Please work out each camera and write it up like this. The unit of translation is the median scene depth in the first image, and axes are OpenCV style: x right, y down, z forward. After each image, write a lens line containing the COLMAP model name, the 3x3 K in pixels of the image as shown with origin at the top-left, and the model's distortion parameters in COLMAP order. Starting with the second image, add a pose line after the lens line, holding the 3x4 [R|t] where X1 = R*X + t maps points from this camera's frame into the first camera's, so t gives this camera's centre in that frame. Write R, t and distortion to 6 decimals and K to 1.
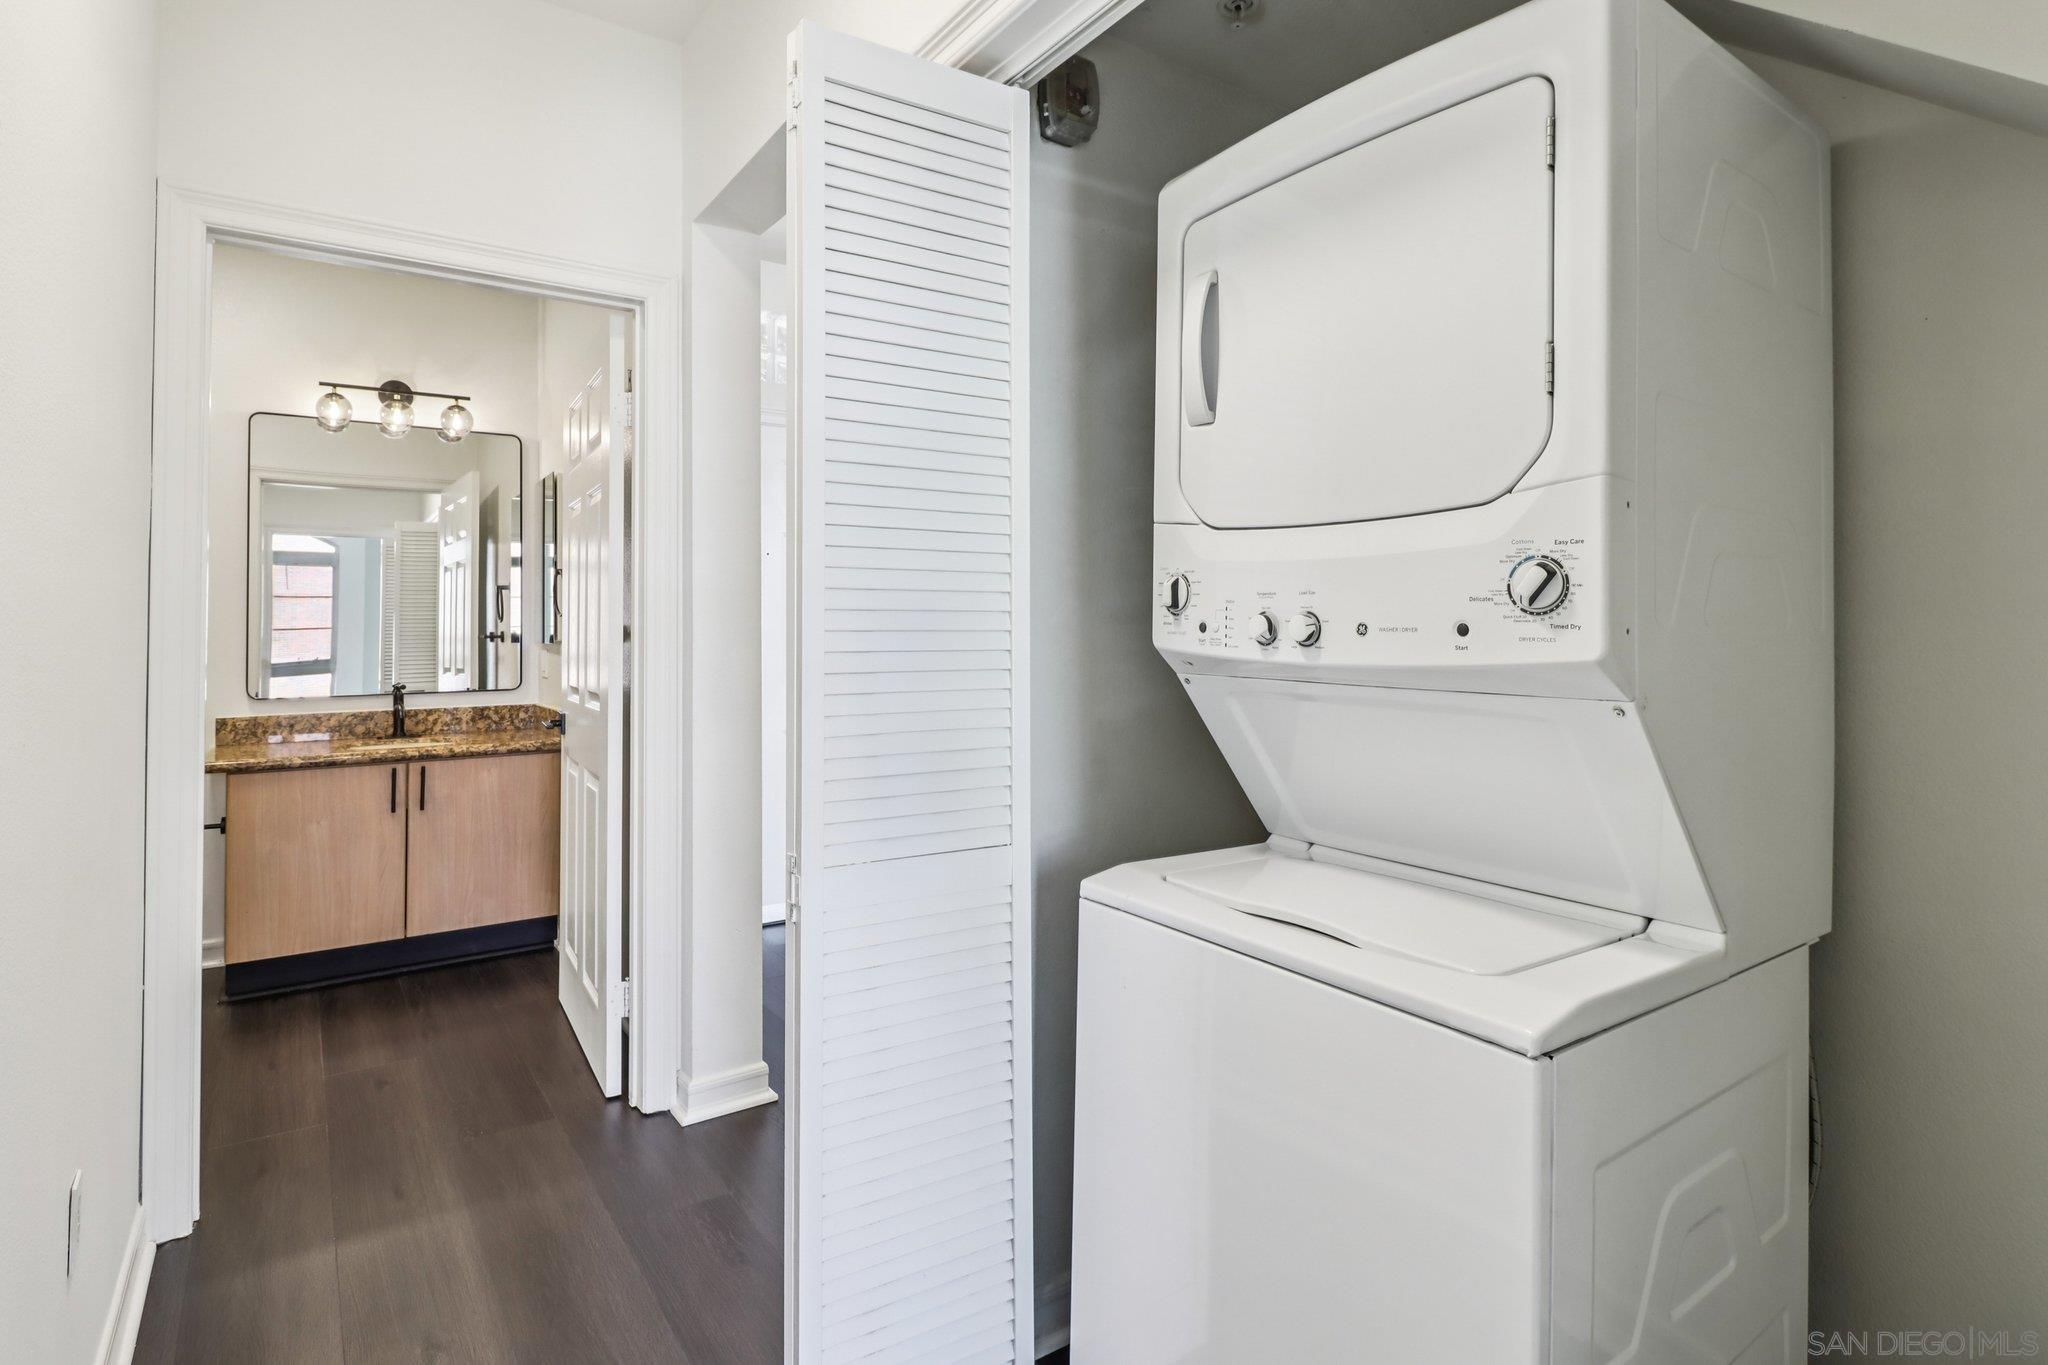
lens RADIAL K [[1033.1, 0, 1032.1], [0, 1033.1, 602.6], [0, 0, 1]] dist [0.003300, -0.000081]
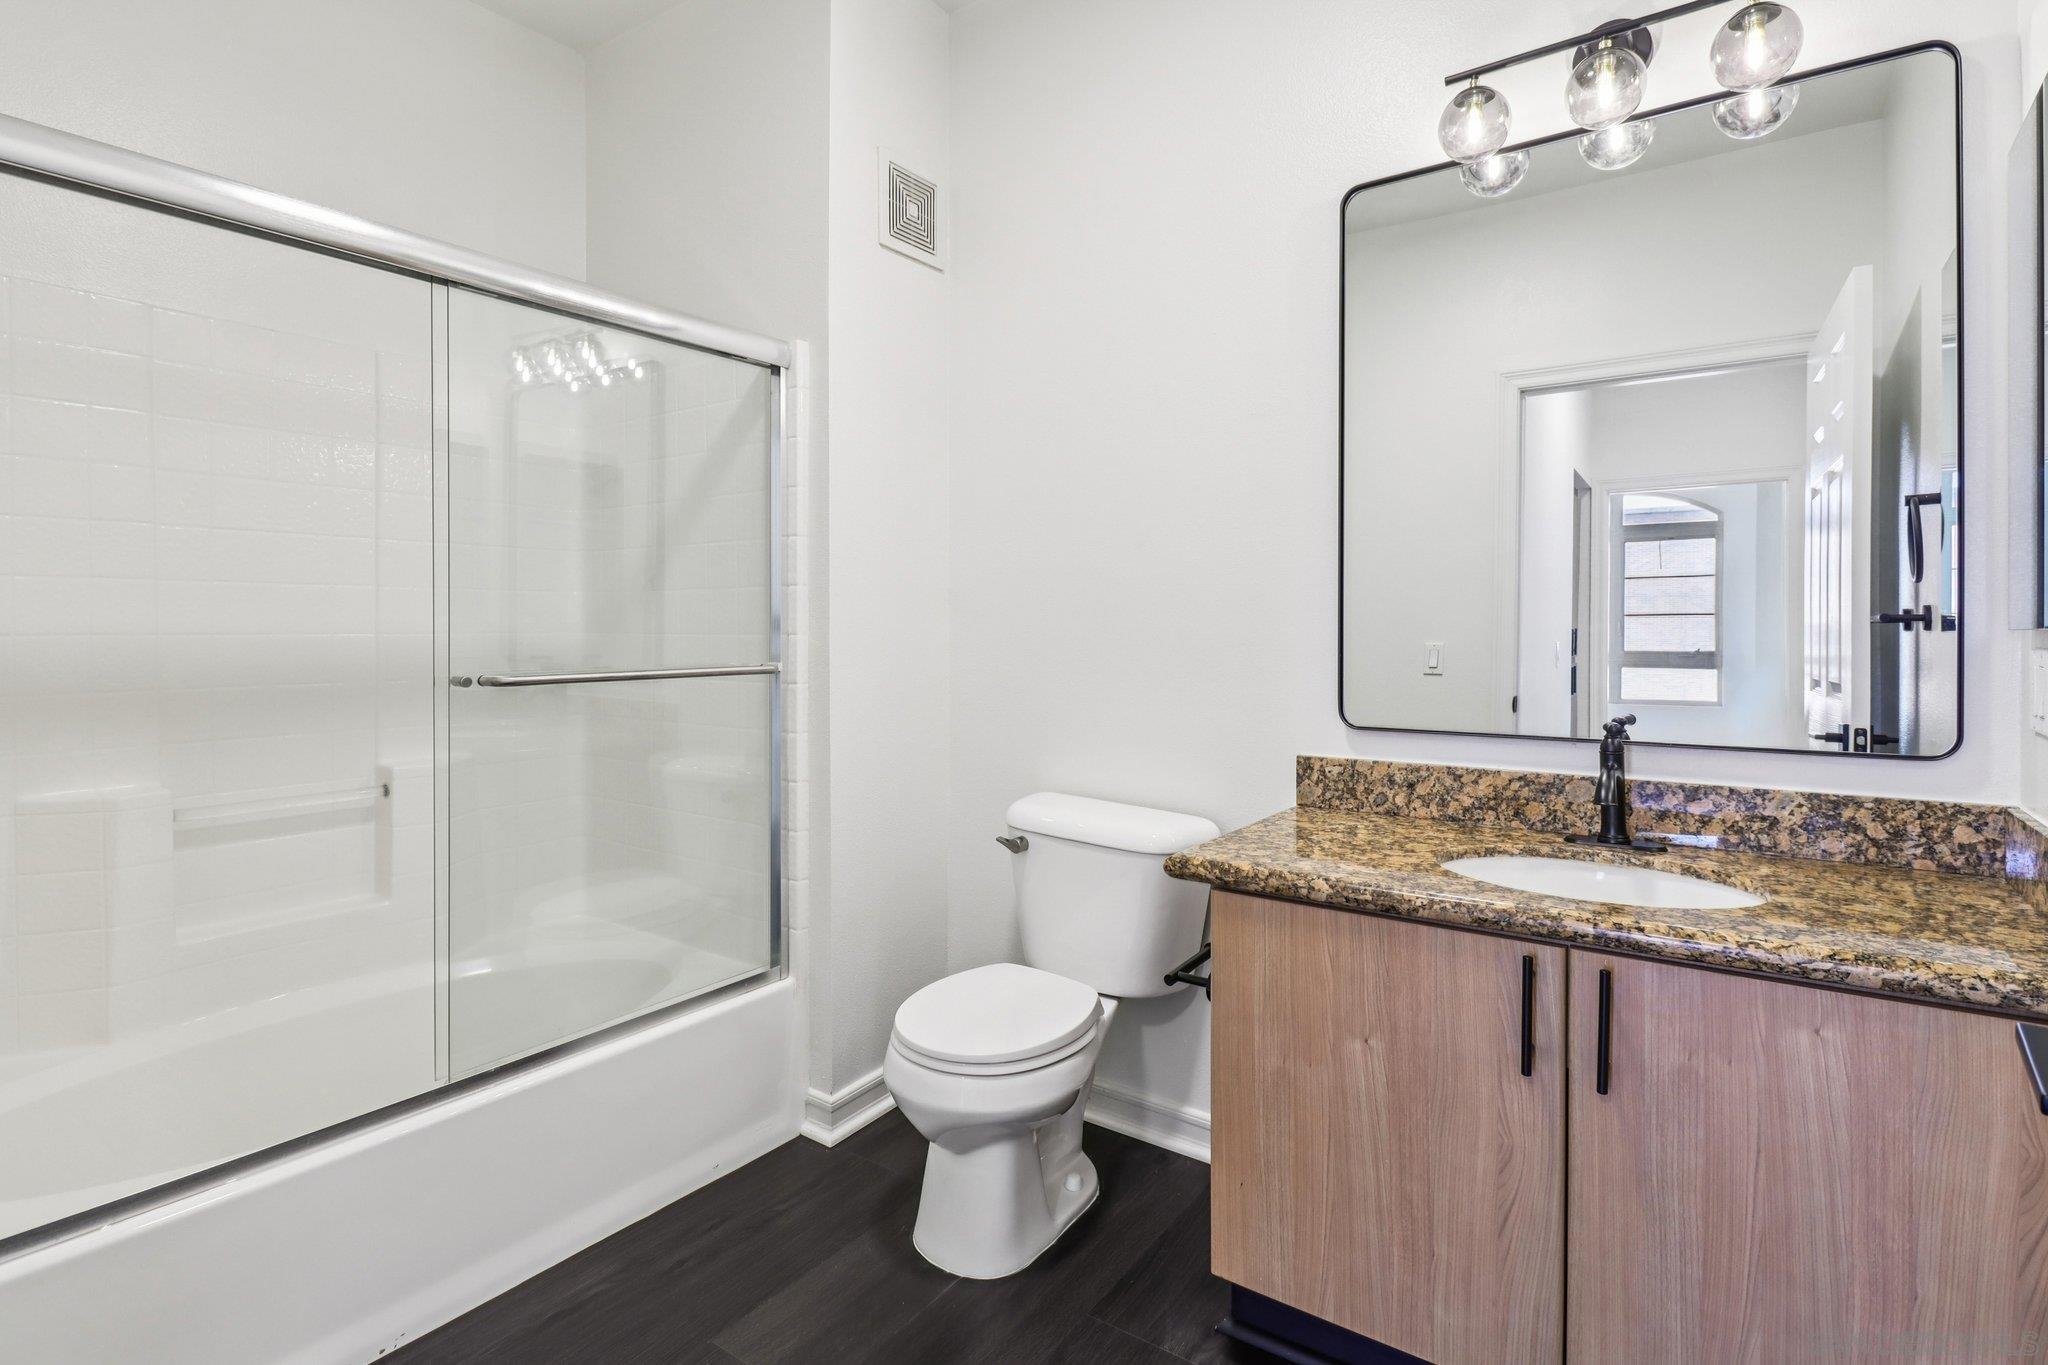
lens RADIAL K [[1007.8, 0, 1029.4], [0, 1007.8, 634.9], [0, 0, 1]] dist [0.002385, -0.010768]
pose [[0.327111, 0.014223, -0.944879, -0.302191], [0.021439, 0.999518, 0.022467, 0.029385], [0.944743, -0.027607, 0.326649, 0.645228]]
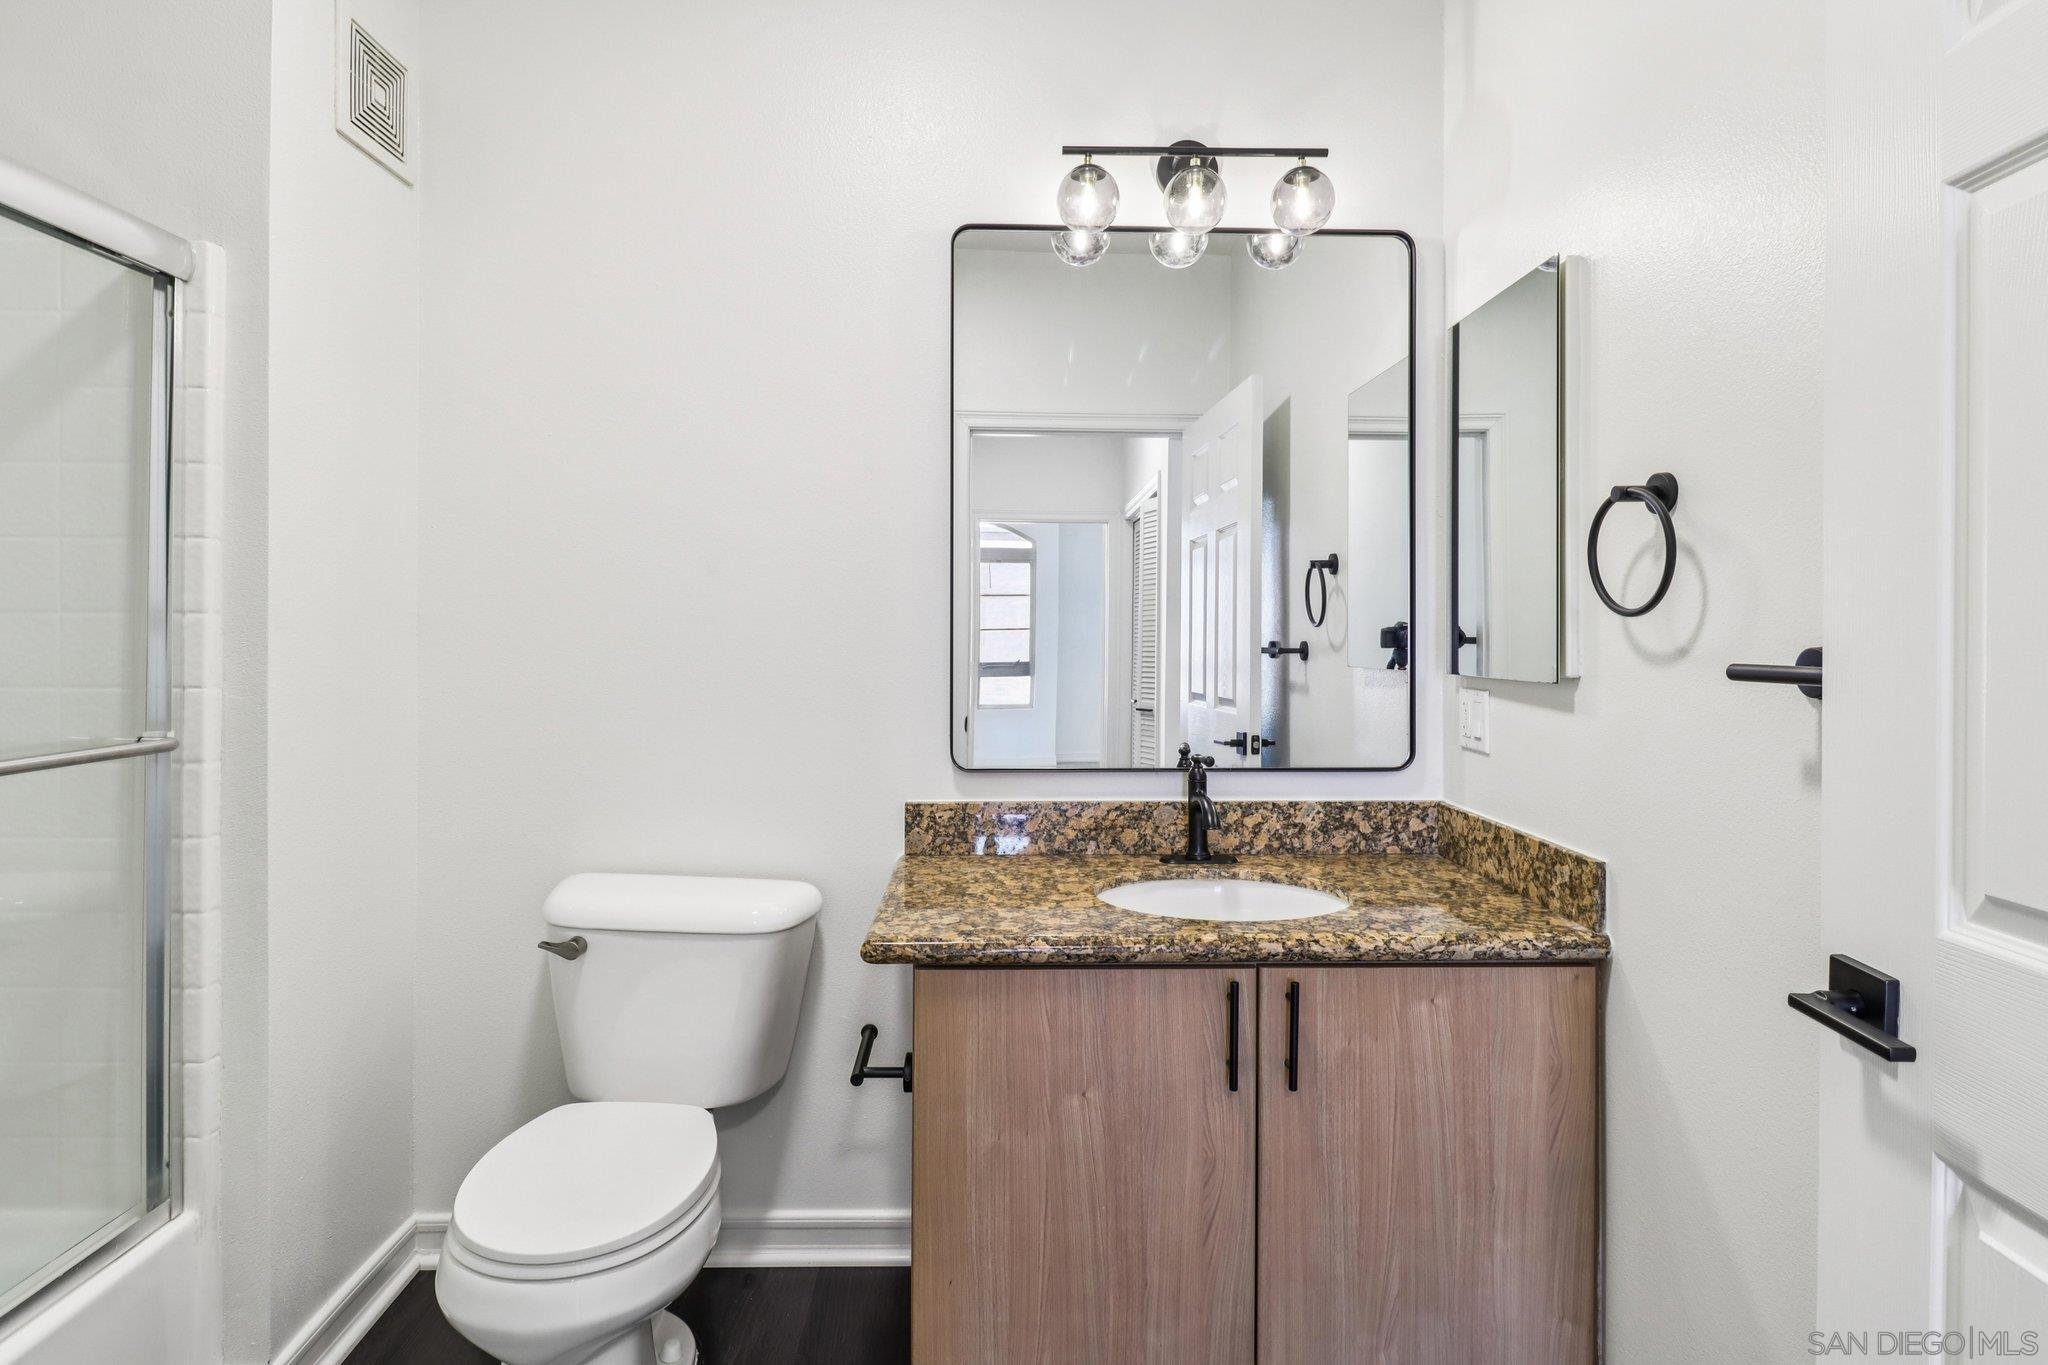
lens RADIAL K [[1041.3, 0, 1031.0], [0, 1041.3, 631.2], [0, 0, 1]] dist [0.013828, -0.013779]
pose [[0.836026, 0.012346, -0.548552, -0.413144], [0.001926, 0.999675, 0.025434, 0.008799], [0.548687, -0.022320, 0.835730, 0.551536]]
